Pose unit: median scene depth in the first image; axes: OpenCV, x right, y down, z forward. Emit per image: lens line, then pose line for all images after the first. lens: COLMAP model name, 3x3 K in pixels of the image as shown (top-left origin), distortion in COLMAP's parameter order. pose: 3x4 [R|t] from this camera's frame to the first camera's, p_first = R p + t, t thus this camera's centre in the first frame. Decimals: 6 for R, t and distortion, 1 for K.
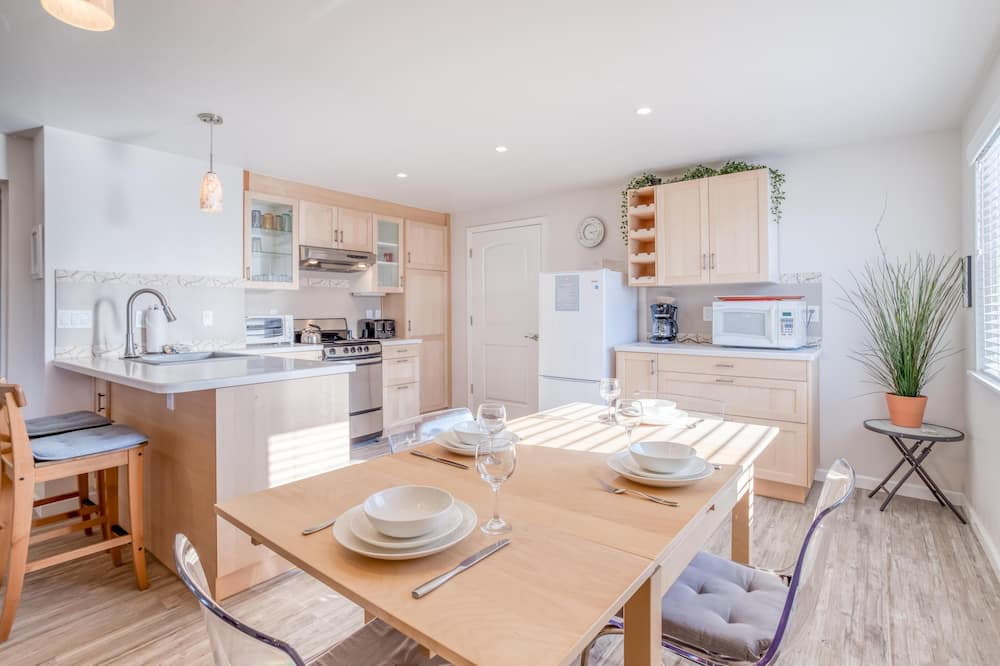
lens RADIAL K [[480.0, 0, 497.9], [0, 480.0, 310.3], [0, 0, 1]] dist [-0.018363, 0.014383]
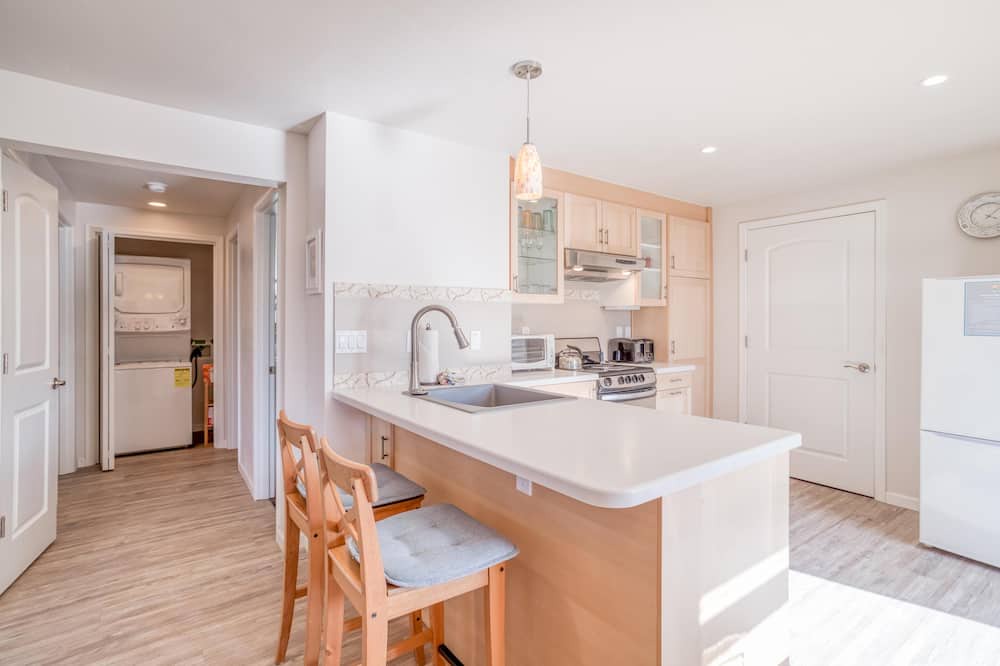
lens RADIAL K [[480.0, 0, 515.1], [0, 480.0, 326.0], [0, 0, 1]] dist [-0.018363, 0.014383]
pose [[0.966942, 0.009974, -0.254803, -0.274320], [-0.006344, 0.999866, 0.015064, -0.016006], [0.254919, -0.012949, 0.966876, 0.185521]]
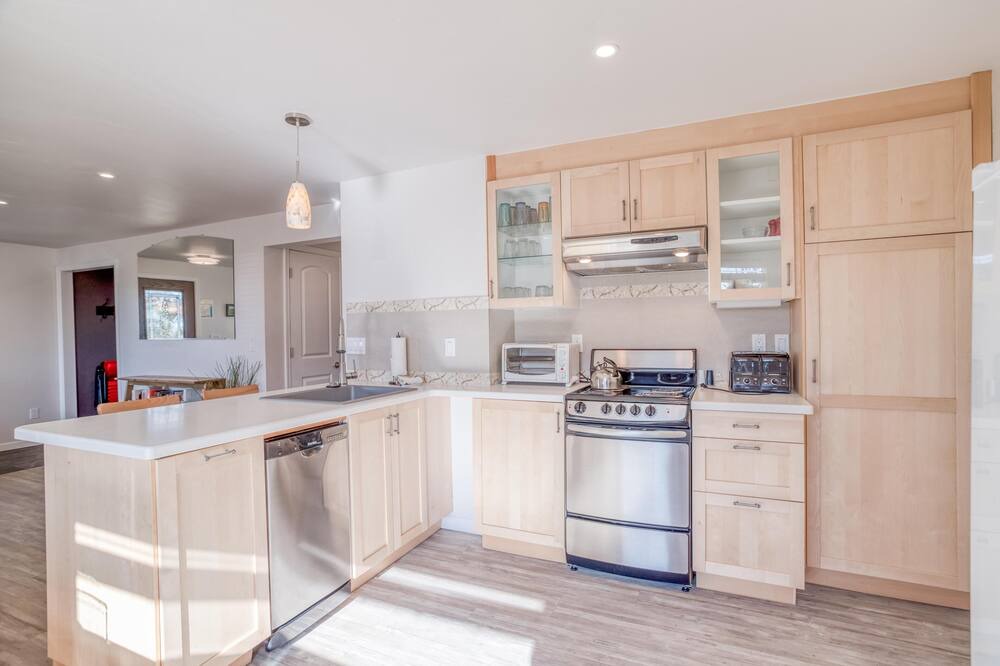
lens RADIAL K [[480.0, 0, 501.4], [0, 480.0, 327.2], [0, 0, 1]] dist [-0.018363, 0.014383]
pose [[0.272380, 0.001421, -0.962189, 0.191579], [0.016279, 0.999849, 0.006085, -0.018384], [0.962052, -0.017321, 0.272315, 0.696915]]
